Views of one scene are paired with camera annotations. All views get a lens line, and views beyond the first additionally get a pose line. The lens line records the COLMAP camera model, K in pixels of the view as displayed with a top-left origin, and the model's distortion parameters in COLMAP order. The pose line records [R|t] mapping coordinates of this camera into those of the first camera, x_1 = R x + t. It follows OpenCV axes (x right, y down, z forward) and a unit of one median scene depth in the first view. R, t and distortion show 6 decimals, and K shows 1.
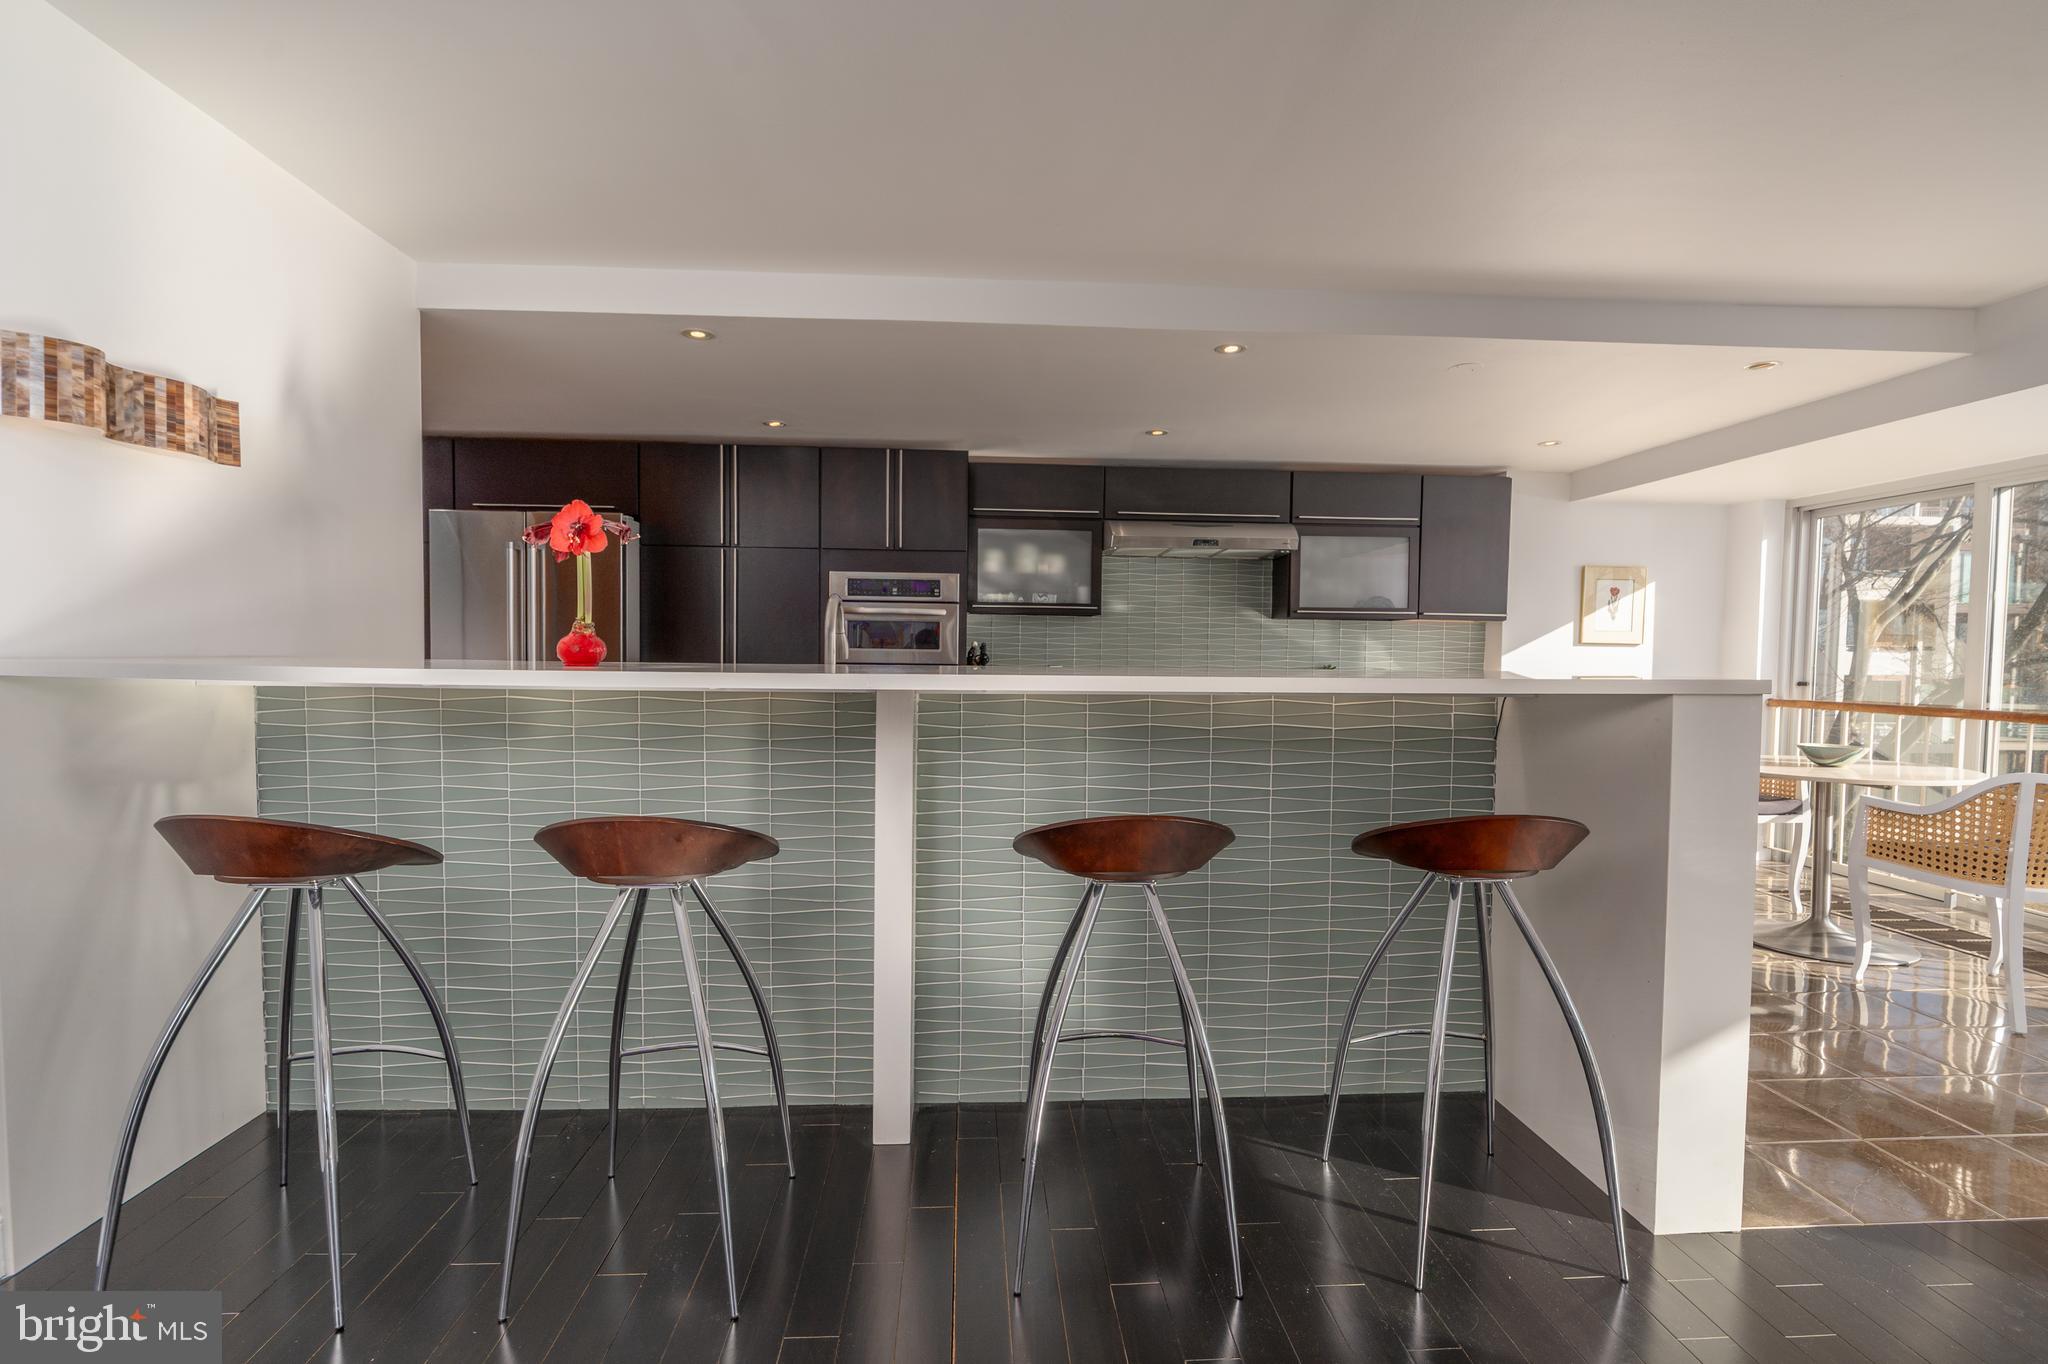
lens RADIAL K [[957.5, 0, 1033.9], [0, 957.5, 664.3], [0, 0, 1]] dist [-0.008465, 0.004145]
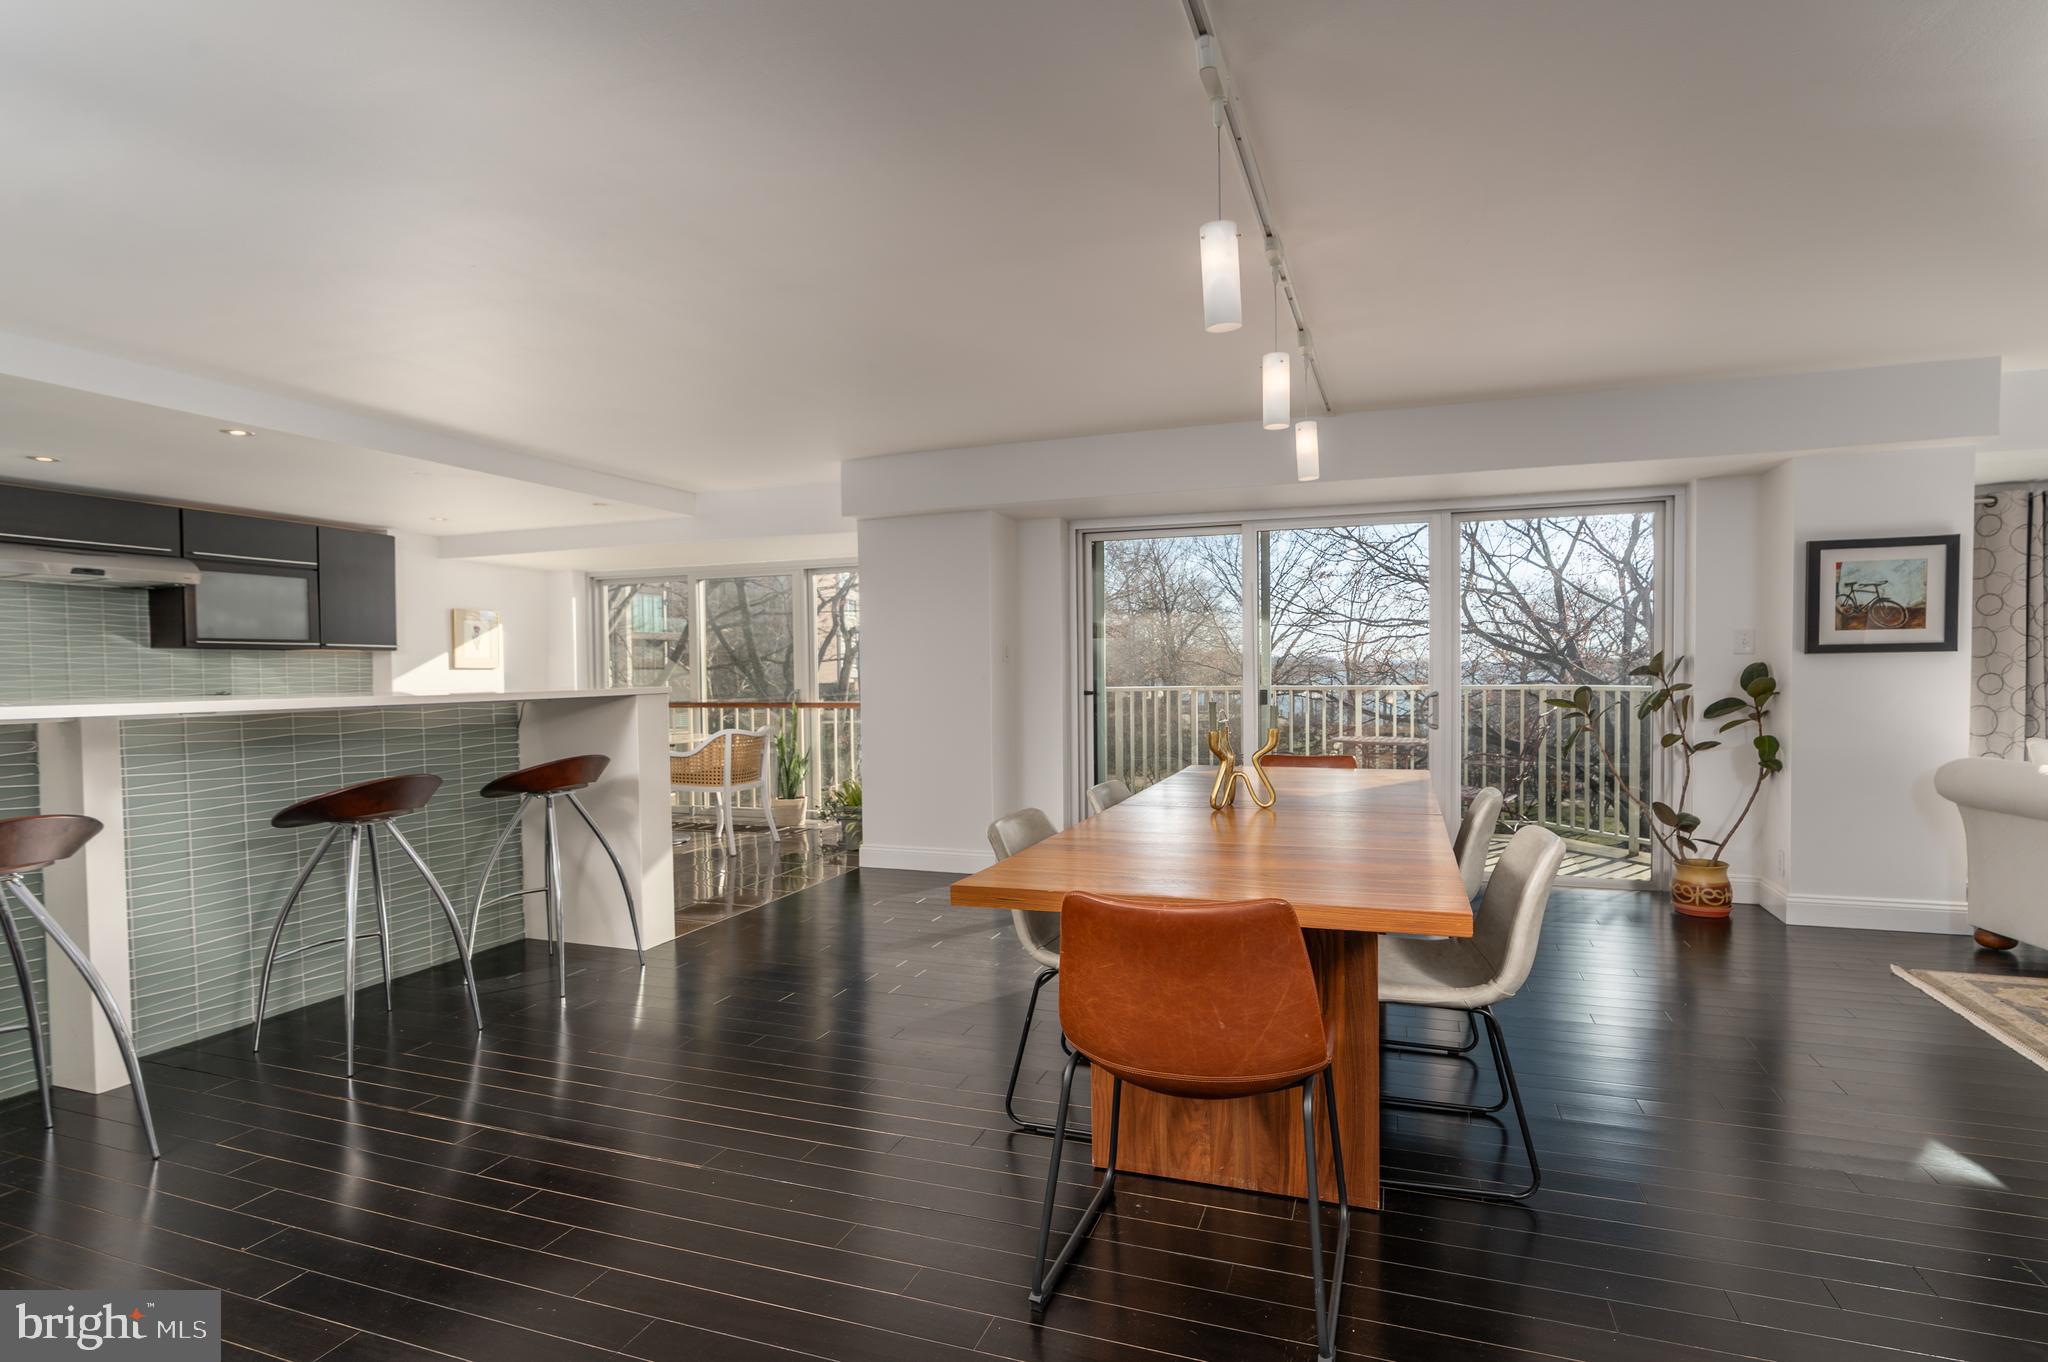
lens RADIAL K [[957.5, 0, 1033.8], [0, 957.5, 697.0], [0, 0, 1]] dist [-0.008465, 0.004145]
pose [[0.401681, -0.039188, 0.914941, -0.333310], [0.027759, 0.999146, 0.030608, -0.002498], [-0.915359, 0.013104, 0.402426, -0.263372]]
